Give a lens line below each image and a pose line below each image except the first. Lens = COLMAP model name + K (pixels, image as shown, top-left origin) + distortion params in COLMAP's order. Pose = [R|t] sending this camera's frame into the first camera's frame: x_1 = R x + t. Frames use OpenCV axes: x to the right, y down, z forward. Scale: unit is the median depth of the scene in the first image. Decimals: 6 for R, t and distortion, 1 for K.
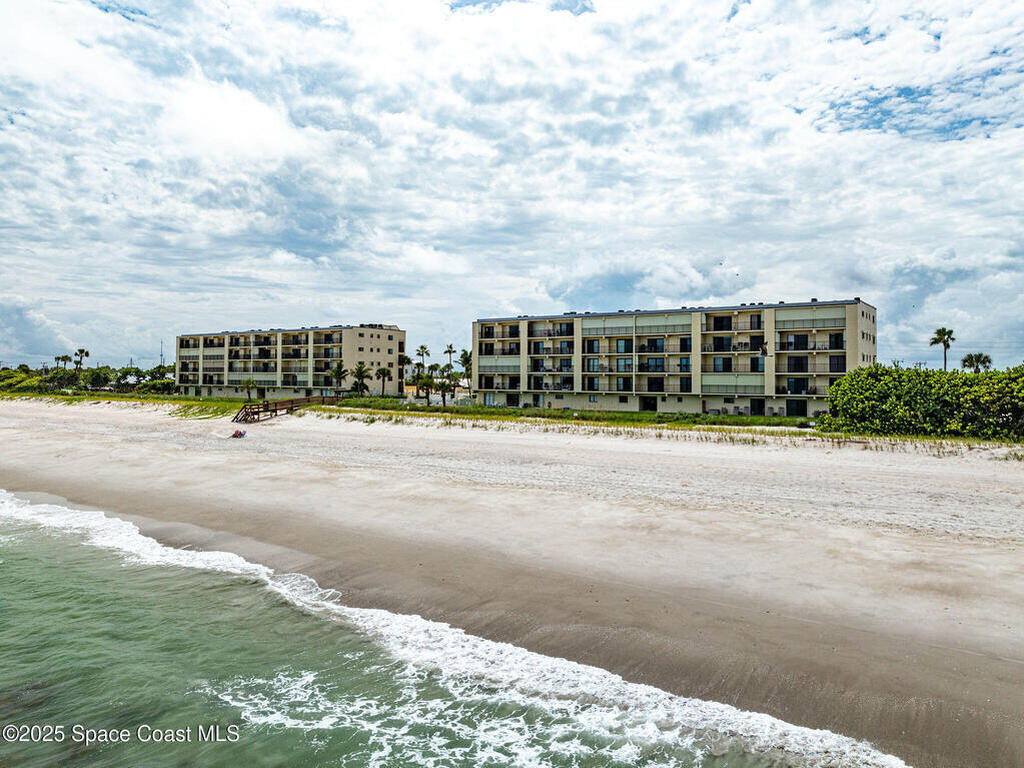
lens RADIAL K [[720.3, 0, 518.1], [0, 720.3, 374.6], [0, 0, 1]] dist [0.000737, 0.006441]
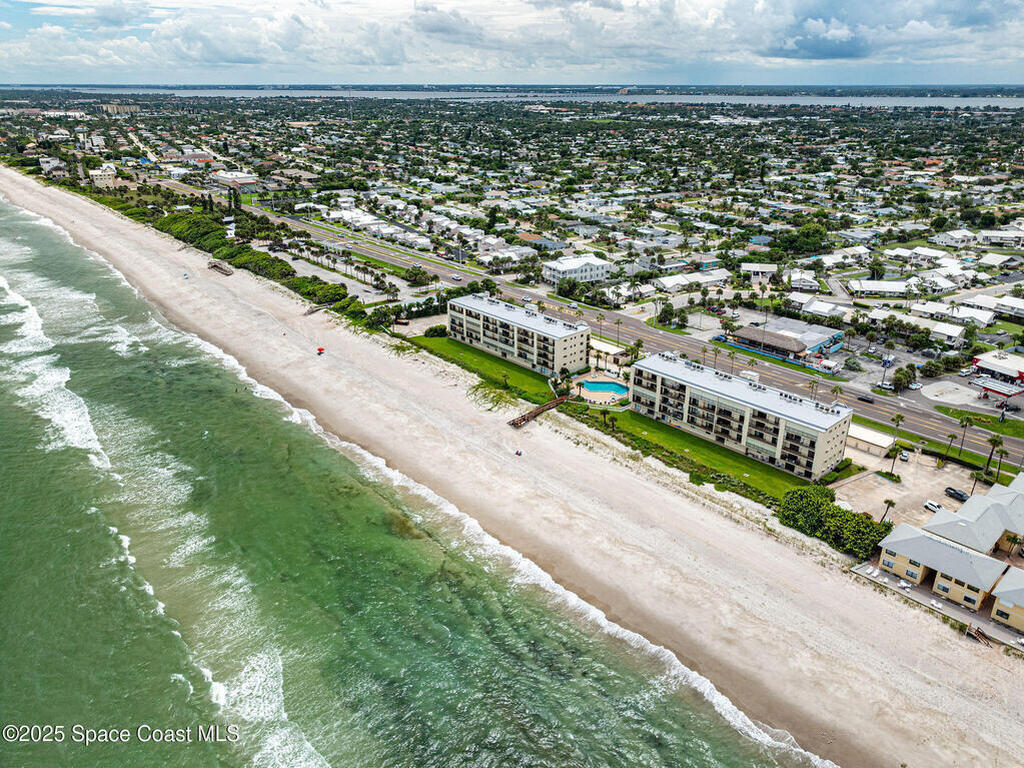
lens RADIAL K [[712.4, 0, 512.0], [0, 712.4, 384.0], [0, 0, 1]] dist [-0.001371, 0.004340]
pose [[0.973672, 0.079535, -0.213628, 0.031149], [0.012482, 0.917148, 0.398352, -0.780534], [0.227611, -0.390531, 0.892008, -0.691645]]
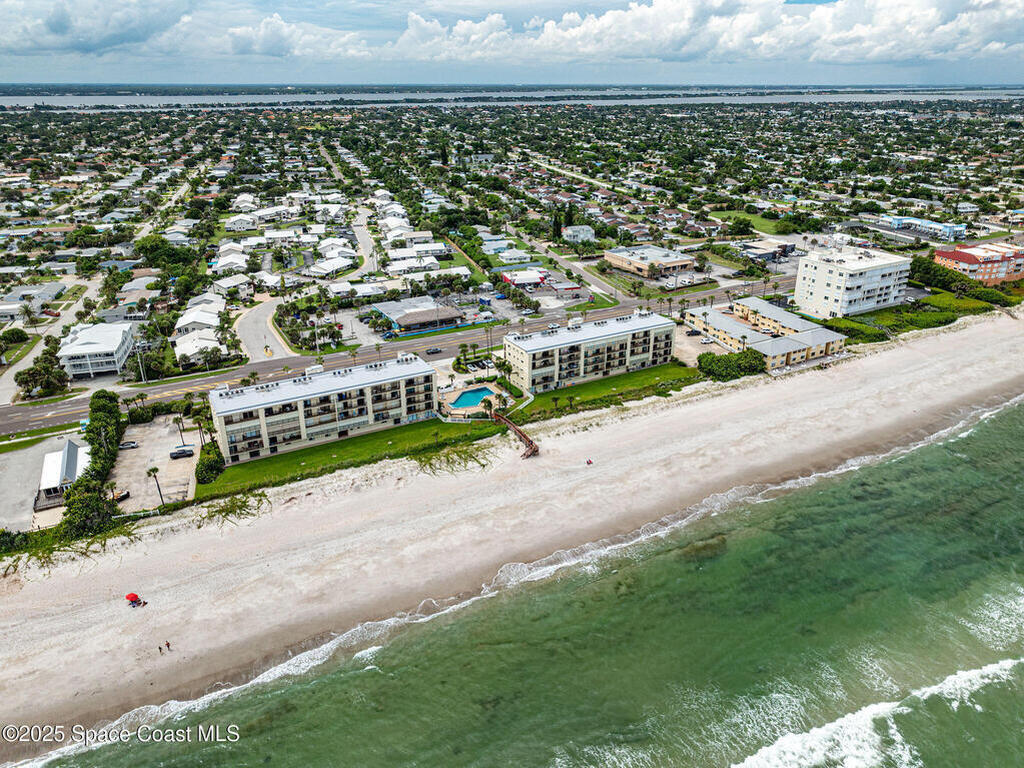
lens RADIAL K [[720.3, 0, 518.1], [0, 720.3, 374.6], [0, 0, 1]] dist [0.000737, 0.006441]
pose [[0.428438, -0.349348, 0.833305, -1.719096], [-0.006691, 0.920983, 0.389545, -0.784162], [-0.903546, -0.172471, 0.392247, 0.312358]]
